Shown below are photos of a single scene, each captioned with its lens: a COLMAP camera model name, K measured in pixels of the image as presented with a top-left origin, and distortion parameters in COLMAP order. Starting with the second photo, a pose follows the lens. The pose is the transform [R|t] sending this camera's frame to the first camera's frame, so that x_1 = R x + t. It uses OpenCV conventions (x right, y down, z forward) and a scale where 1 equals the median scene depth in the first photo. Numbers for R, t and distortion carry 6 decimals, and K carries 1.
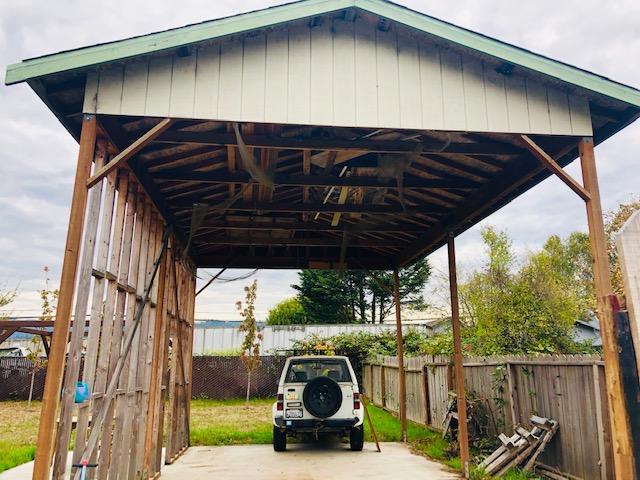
lens RADIAL K [[525.3, 0, 320.3], [0, 525.3, 240.7], [0, 0, 1]] dist [0.049274, -0.006723]
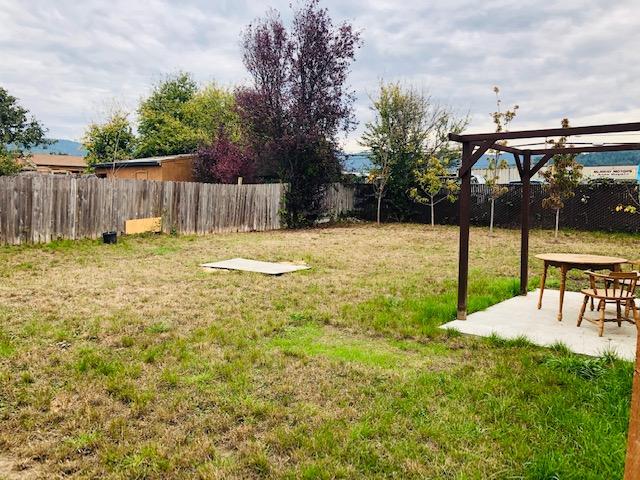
lens RADIAL K [[525.3, 0, 319.9], [0, 525.3, 240.2], [0, 0, 1]] dist [0.049274, -0.006723]
pose [[0.714418, 0.057430, -0.697358, -0.085434], [0.167292, 0.953704, 0.249926, 0.022702], [0.679426, -0.295214, 0.671736, 0.114584]]
